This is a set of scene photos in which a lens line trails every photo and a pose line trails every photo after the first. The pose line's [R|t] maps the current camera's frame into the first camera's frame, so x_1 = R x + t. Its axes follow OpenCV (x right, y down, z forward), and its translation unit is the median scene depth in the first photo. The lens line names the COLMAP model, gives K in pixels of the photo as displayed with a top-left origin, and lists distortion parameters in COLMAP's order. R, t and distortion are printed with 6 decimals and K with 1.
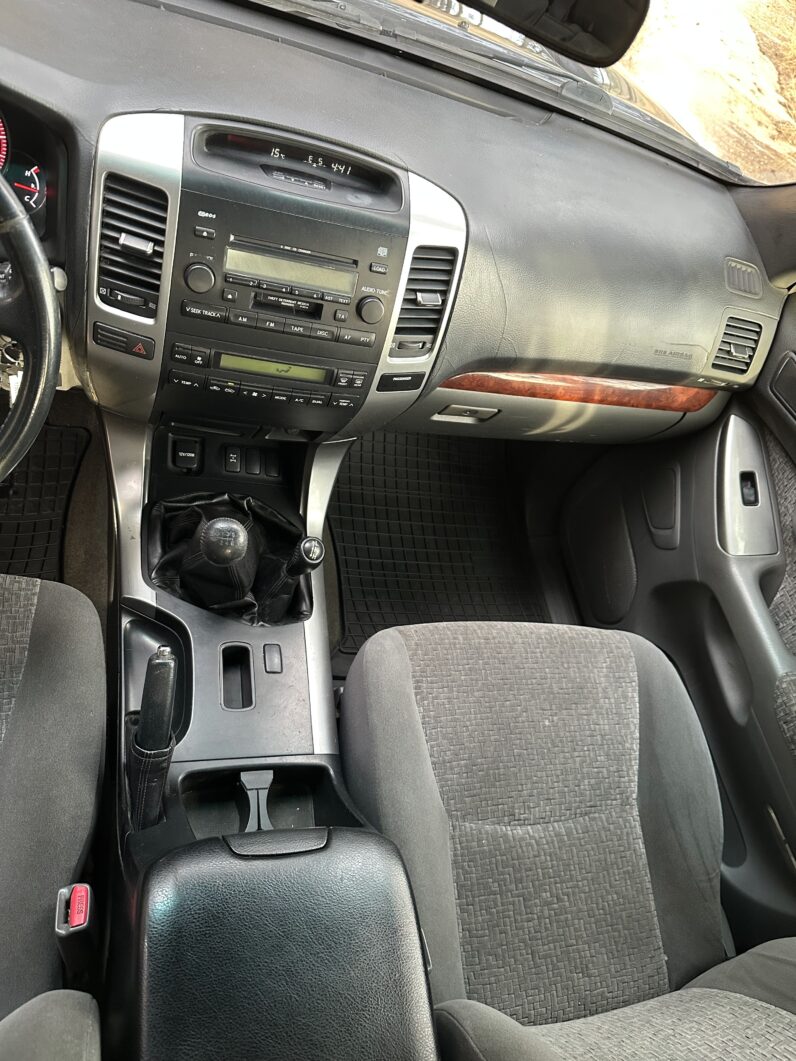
lens RADIAL K [[744.7, 0, 403.8], [0, 744.7, 532.4], [0, 0, 1]] dist [0.070012, -0.107695]
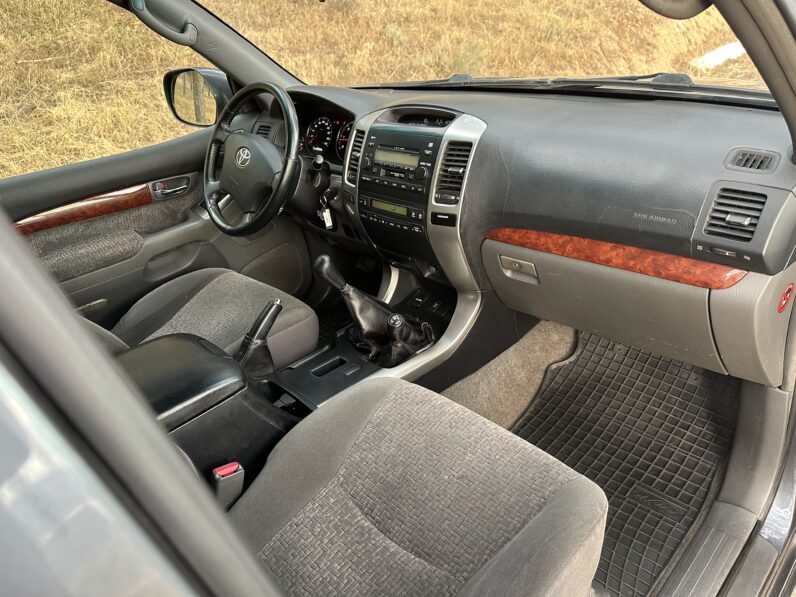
lens RADIAL K [[558.7, 0, 400.4], [0, 558.7, 304.6], [0, 0, 1]] dist [0.070012, -0.107695]
pose [[0.481575, 0.022466, -0.876117, 1.127999], [-0.503766, 0.825114, -0.255747, 0.355270], [0.717151, 0.564519, 0.408672, 0.528275]]
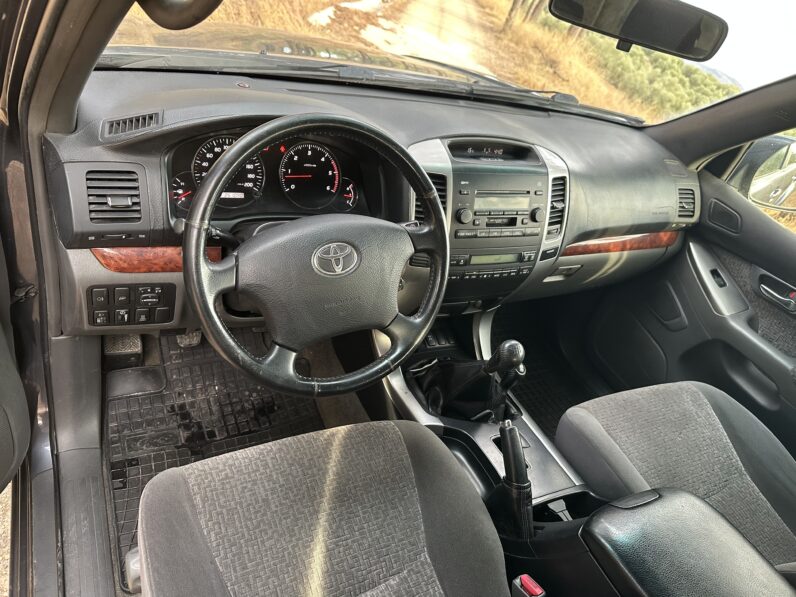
lens RADIAL K [[558.7, 0, 400.4], [0, 558.7, 304.6], [0, 0, 1]] dist [0.070012, -0.107695]
pose [[0.955801, -0.252514, 0.150600, -0.588119], [0.282175, 0.931725, -0.228617, 0.116970], [-0.082589, 0.261008, 0.961797, -0.218788]]
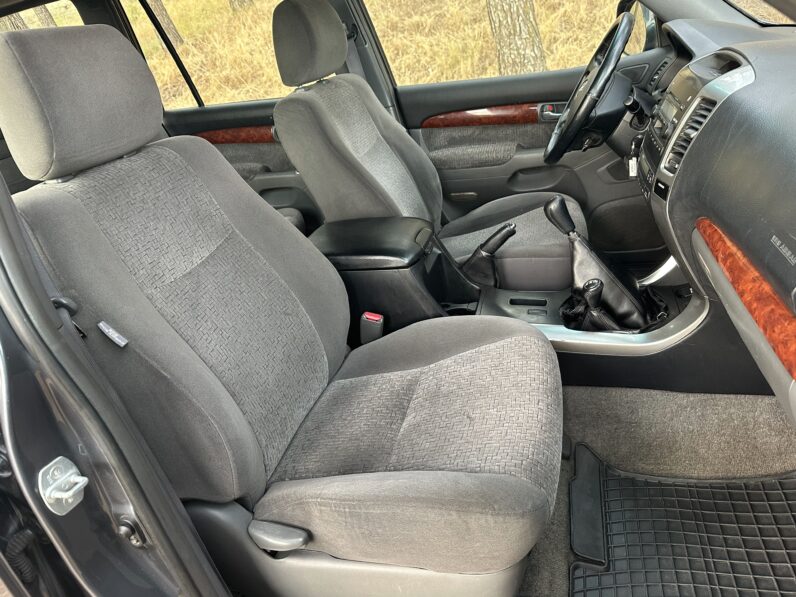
lens RADIAL K [[558.7, 0, 400.4], [0, 558.7, 304.6], [0, 0, 1]] dist [0.070012, -0.107695]
pose [[-0.441336, 0.132890, -0.887448, 1.254288], [-0.735502, 0.512985, 0.442588, -0.206848], [0.514063, 0.848049, -0.128658, 1.109045]]
